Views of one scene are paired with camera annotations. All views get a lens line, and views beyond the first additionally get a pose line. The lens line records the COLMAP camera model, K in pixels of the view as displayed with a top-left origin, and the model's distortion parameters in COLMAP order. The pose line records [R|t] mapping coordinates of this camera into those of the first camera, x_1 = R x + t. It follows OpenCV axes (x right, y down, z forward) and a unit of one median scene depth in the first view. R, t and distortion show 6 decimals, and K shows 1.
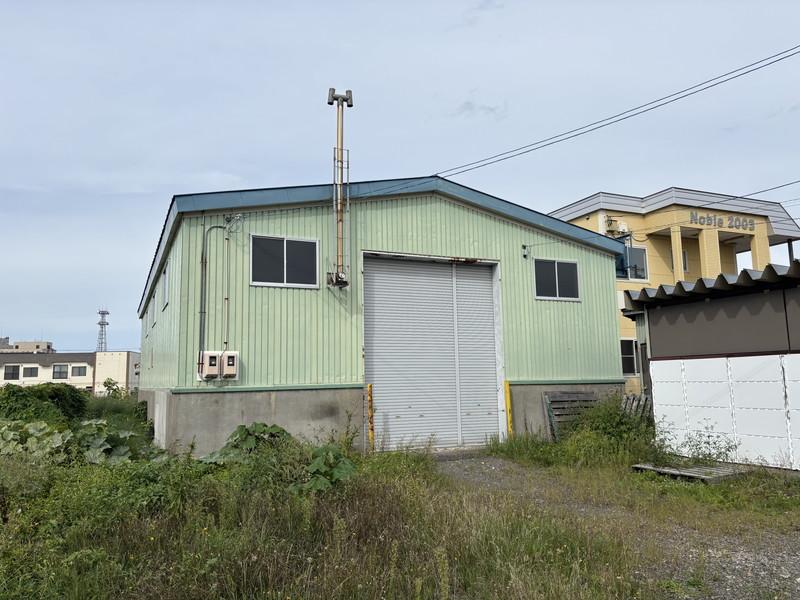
lens RADIAL K [[601.6, 0, 406.2], [0, 601.6, 305.7], [0, 0, 1]] dist [0.050040, -0.061113]
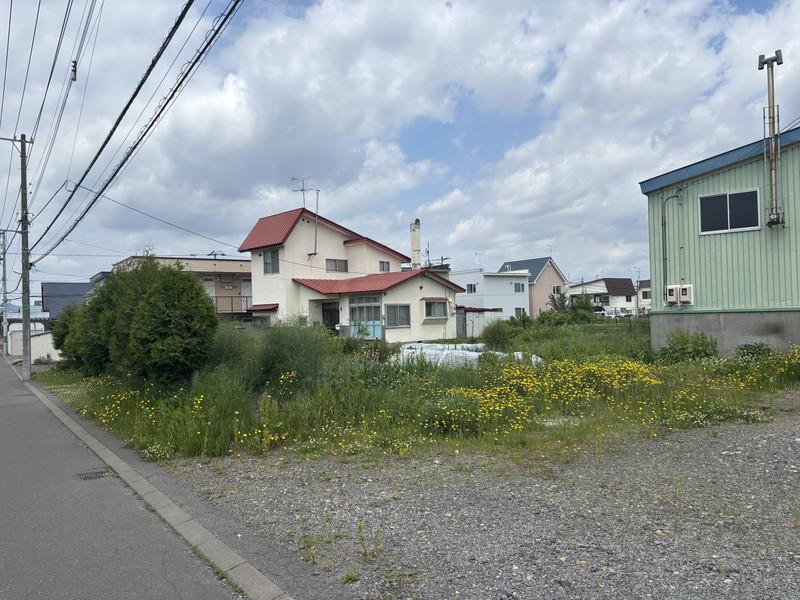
lens RADIAL K [[601.6, 0, 400.4], [0, 601.6, 302.6], [0, 0, 1]] dist [0.050040, -0.061113]
pose [[0.436475, -0.009411, -0.899667, 0.653621], [0.128742, 0.990309, 0.052100, -0.040537], [0.890458, -0.138565, 0.433457, -0.198559]]
